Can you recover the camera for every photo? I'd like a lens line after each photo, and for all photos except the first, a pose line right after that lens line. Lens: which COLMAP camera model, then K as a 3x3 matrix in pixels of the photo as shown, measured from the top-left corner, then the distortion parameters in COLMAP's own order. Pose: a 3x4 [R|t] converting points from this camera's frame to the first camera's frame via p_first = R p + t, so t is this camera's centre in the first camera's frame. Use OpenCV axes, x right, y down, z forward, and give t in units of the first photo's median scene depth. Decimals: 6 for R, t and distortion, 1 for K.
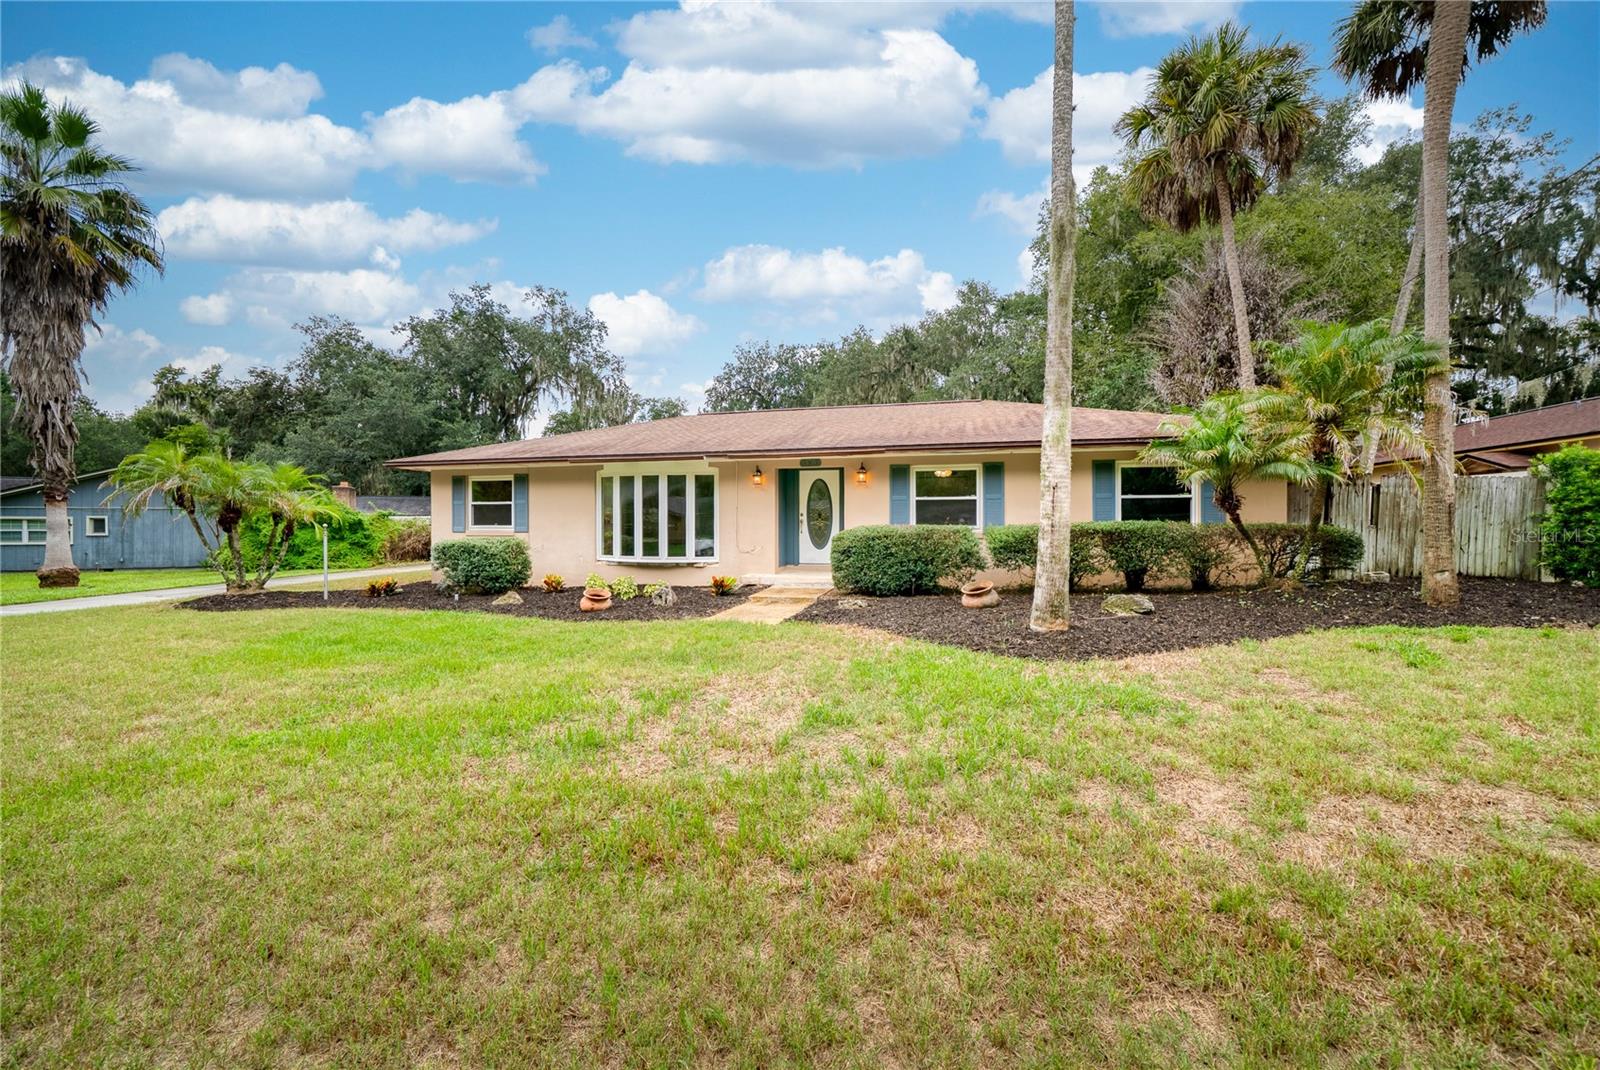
lens RADIAL K [[599.7, 0, 803.8], [0, 599.7, 527.3], [0, 0, 1]] dist [-0.004264, -0.000118]
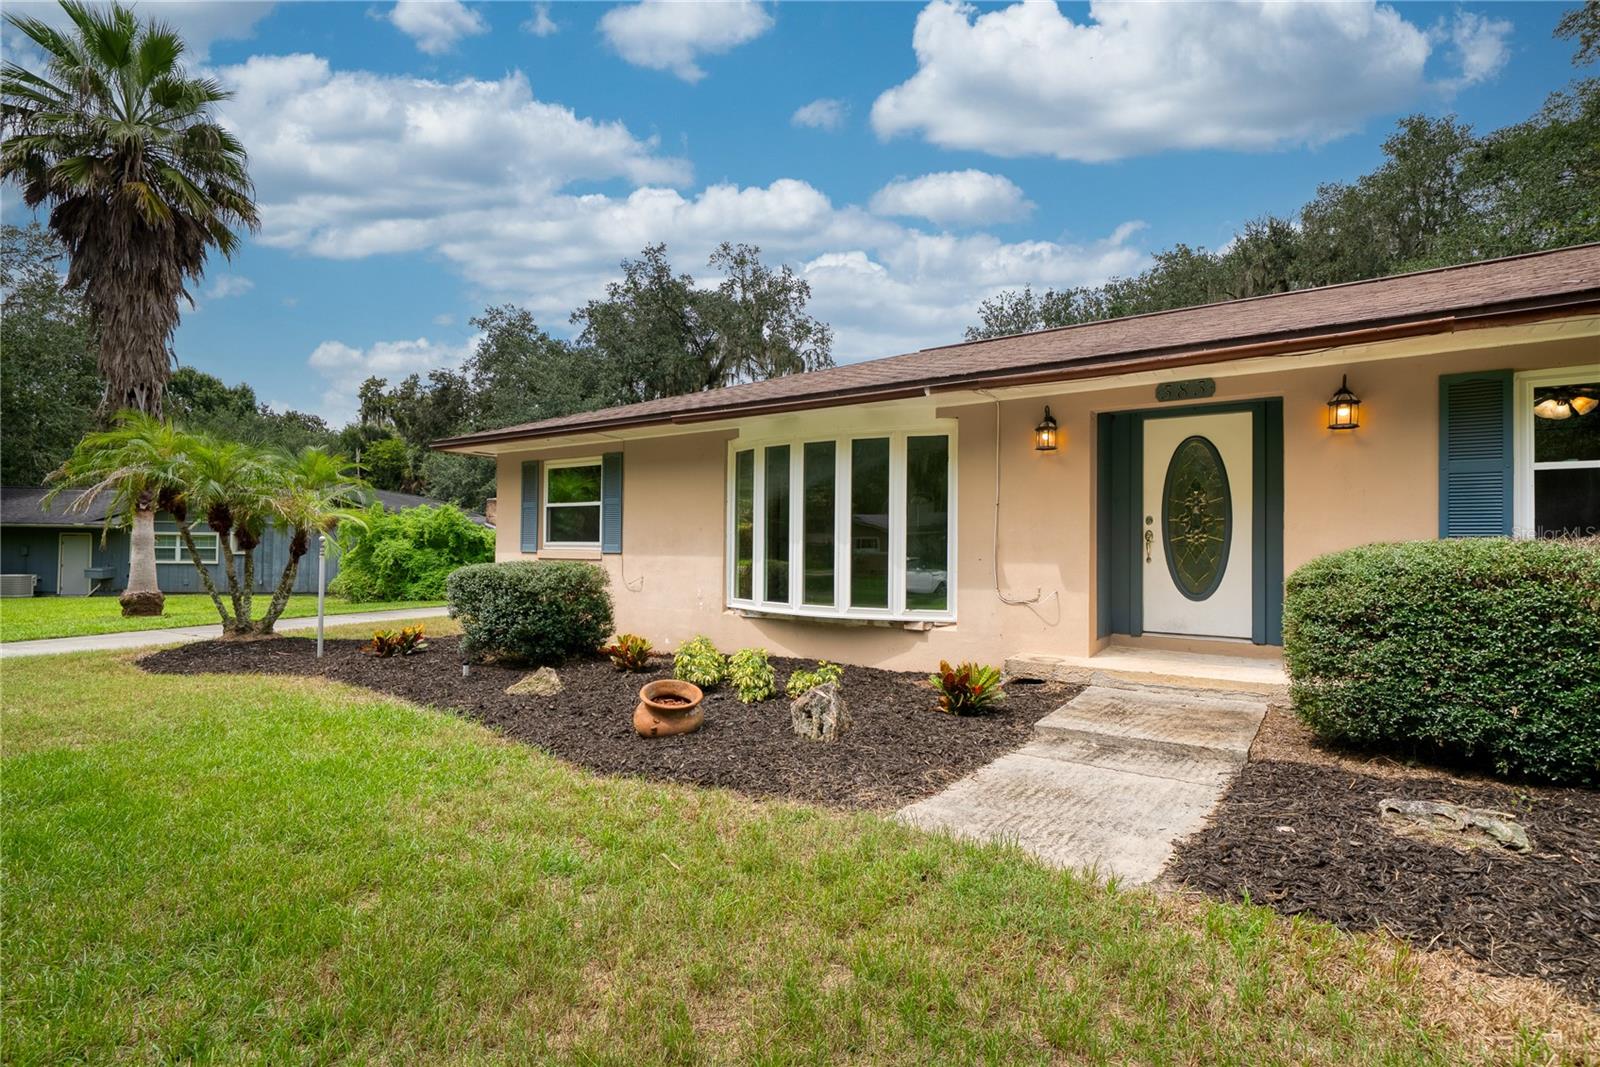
lens RADIAL K [[728.5, 0, 801.2], [0, 728.5, 534.7], [0, 0, 1]] dist [0.005523, 0.000849]
pose [[0.938735, 0.001693, -0.344636, -0.053031], [-0.011512, 0.999584, -0.026448, 0.005912], [0.344448, 0.028795, 0.938364, 0.373902]]
